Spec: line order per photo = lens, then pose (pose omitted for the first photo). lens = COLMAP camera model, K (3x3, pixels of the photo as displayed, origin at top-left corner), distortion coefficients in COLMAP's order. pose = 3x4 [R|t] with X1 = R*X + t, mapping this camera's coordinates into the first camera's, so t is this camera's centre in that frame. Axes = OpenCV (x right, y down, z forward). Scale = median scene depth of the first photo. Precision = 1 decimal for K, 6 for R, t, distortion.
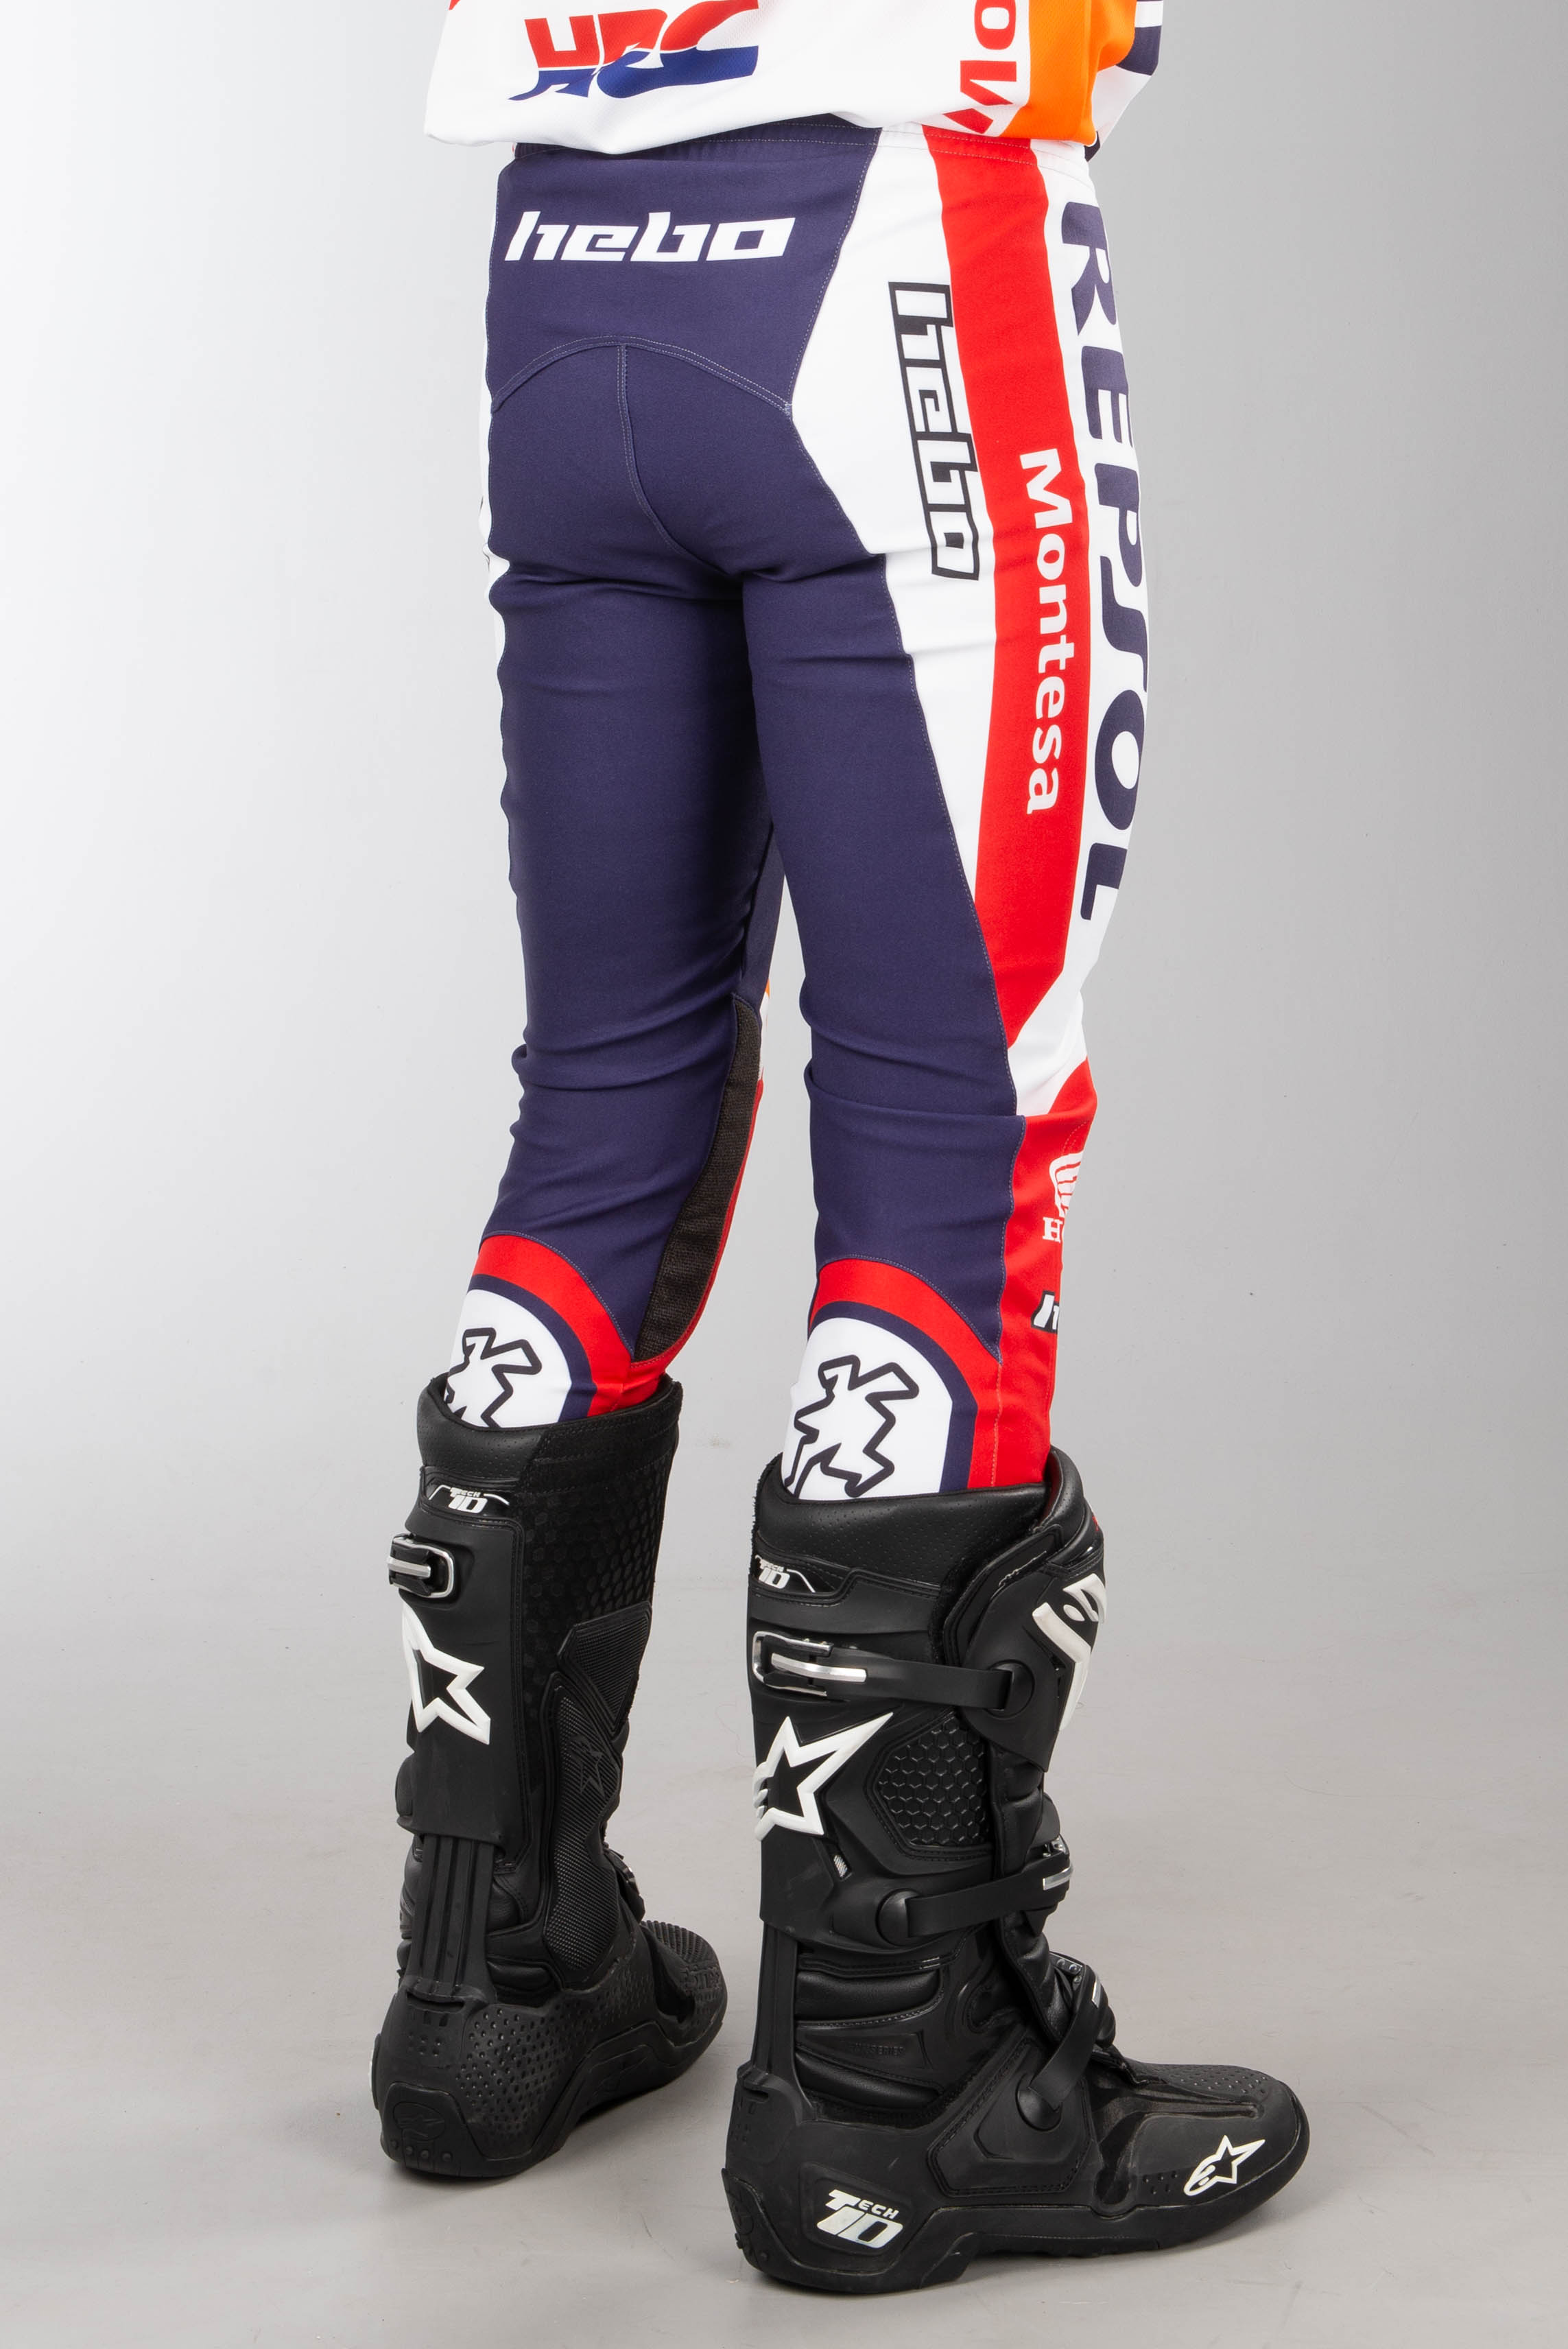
lens RADIAL K [[3308.3, 0, 784.0], [0, 3308.3, 1174.5], [0, 0, 1]] dist [-0.236850, 0.046813]
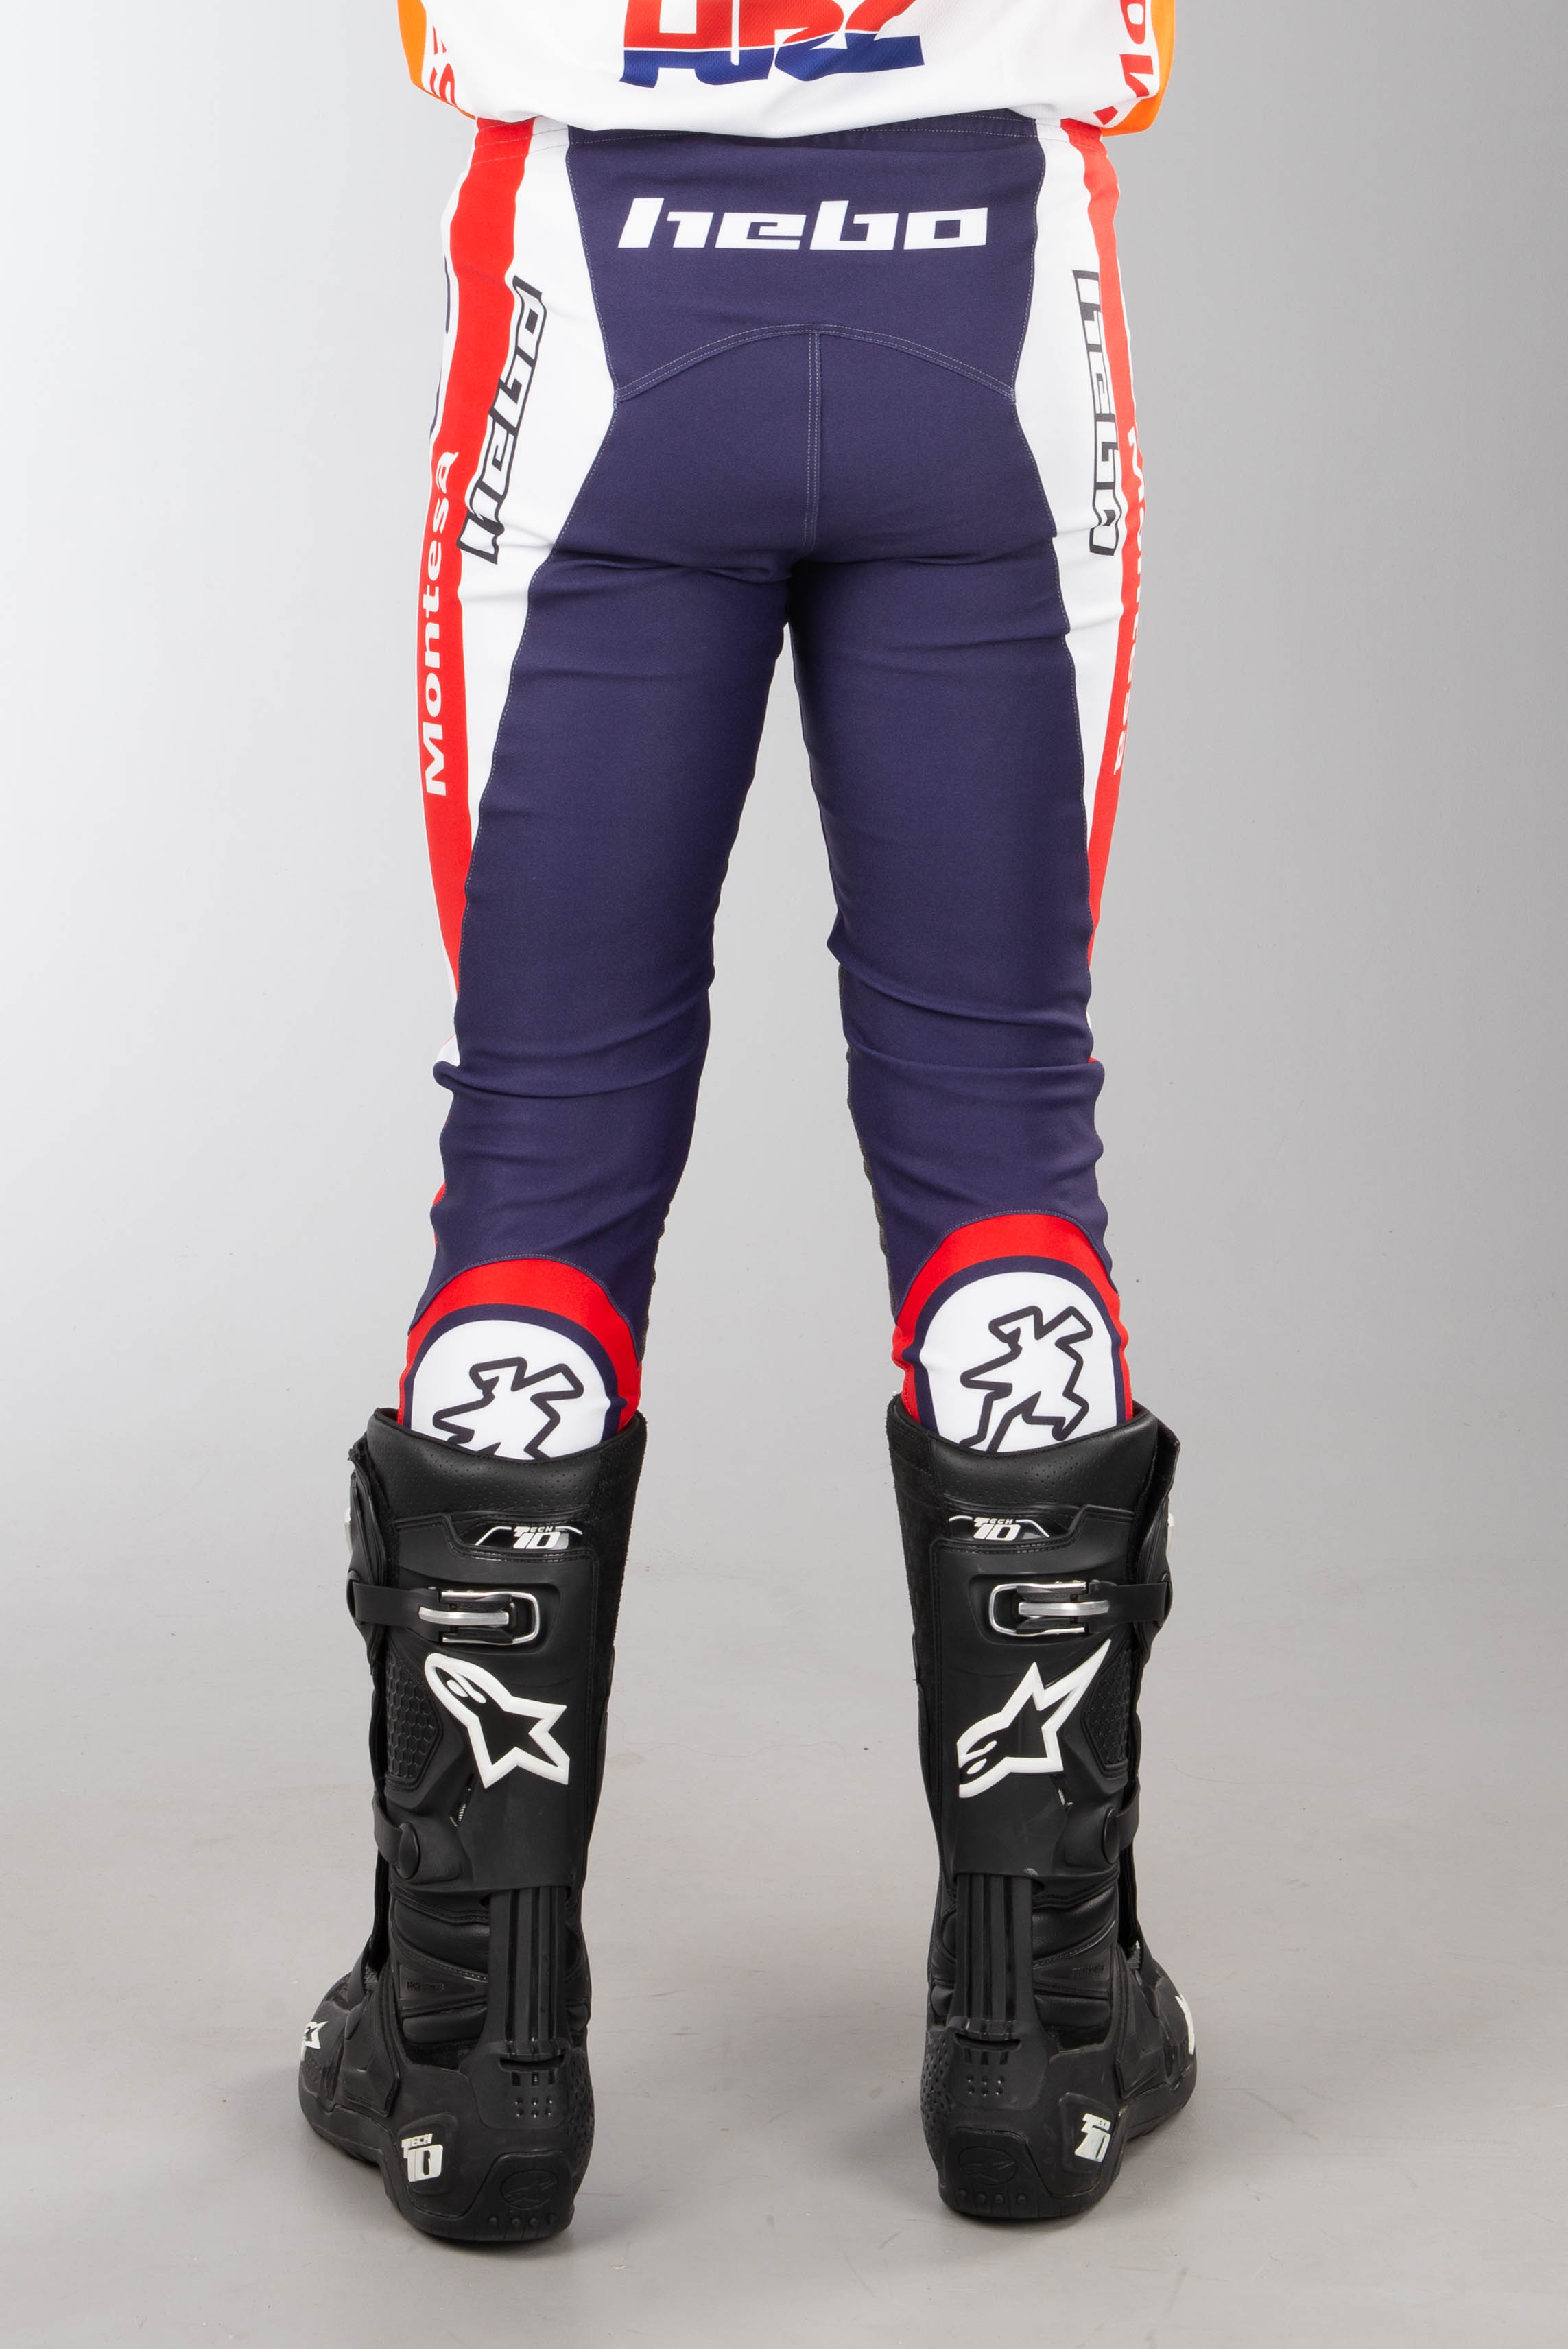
lens RADIAL K [[3308.3, 0, 784.0], [0, 3308.3, 1174.5], [0, 0, 1]] dist [-0.236850, 0.046813]
pose [[0.863379, -0.140269, 0.484667, -0.562122], [0.139554, 0.989494, 0.037774, -0.037398], [-0.484874, 0.035024, 0.873883, 0.136812]]
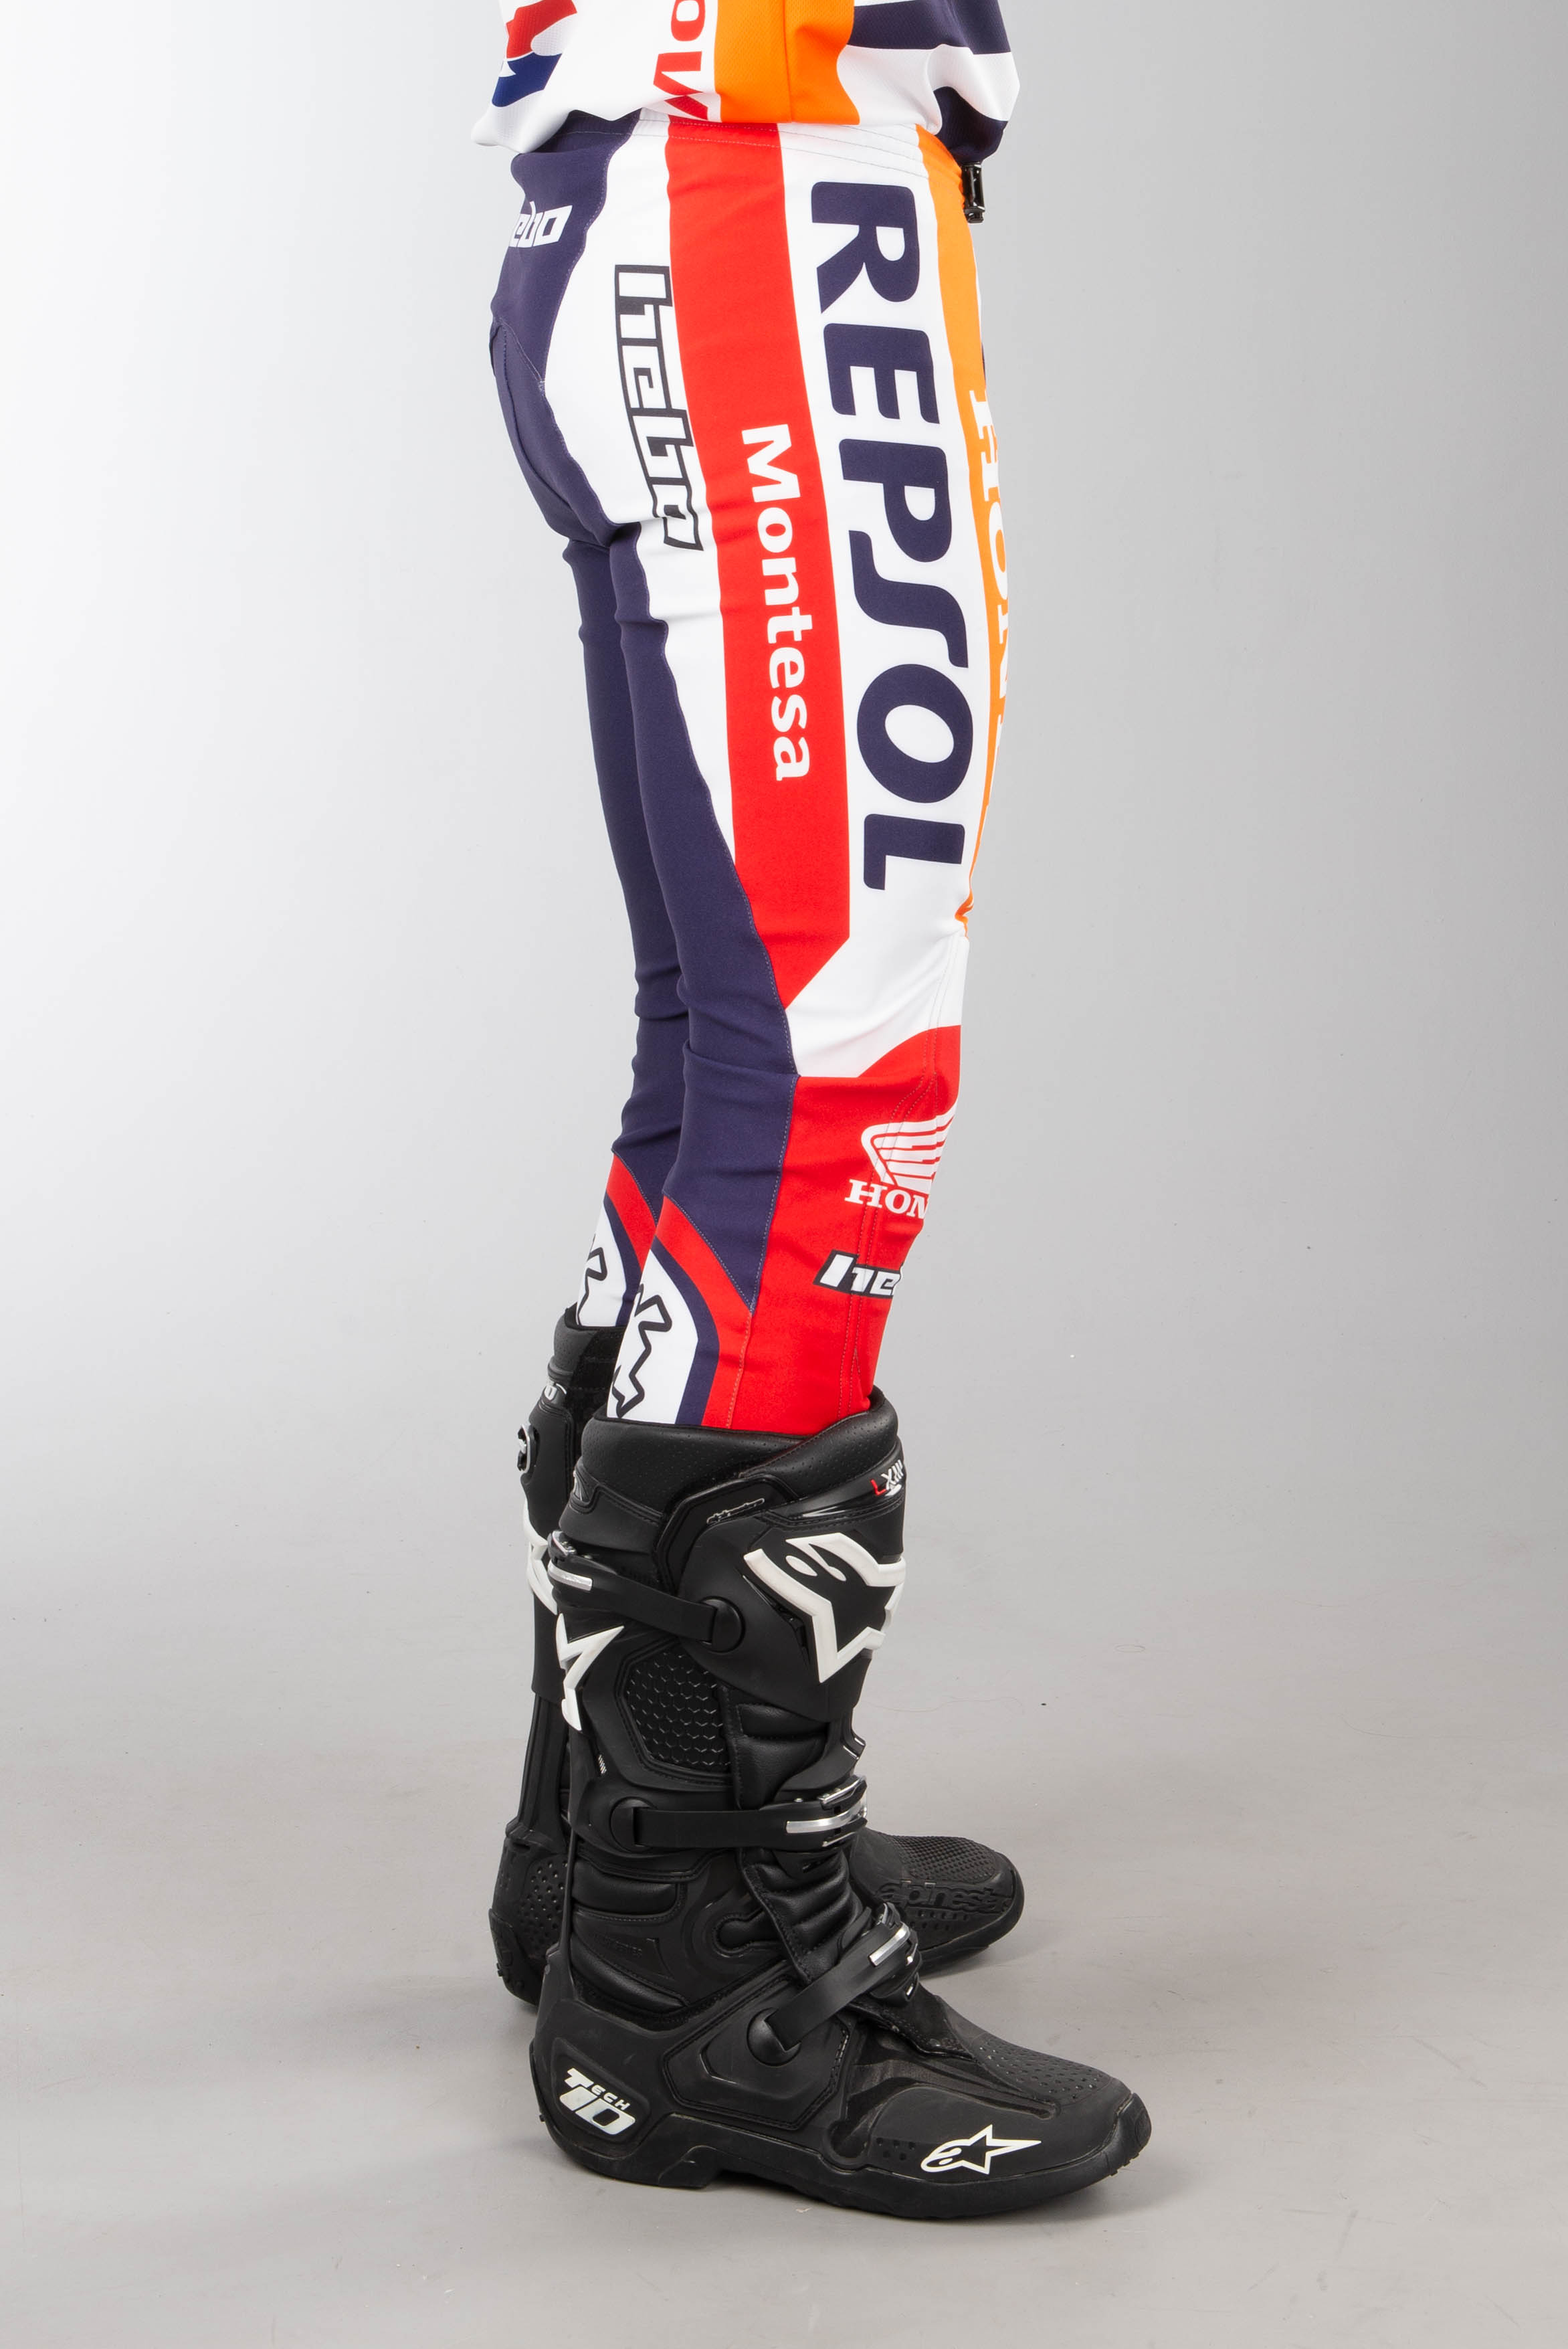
lens RADIAL K [[3308.4, 0, 784.0], [0, 3308.4, 1174.5], [0, 0, 1]] dist [-0.236850, 0.046813]
pose [[0.879434, 0.124076, -0.459567, 0.570946], [-0.114496, 0.992225, 0.048784, -0.038604], [0.462046, 0.009716, 0.886802, 0.093812]]
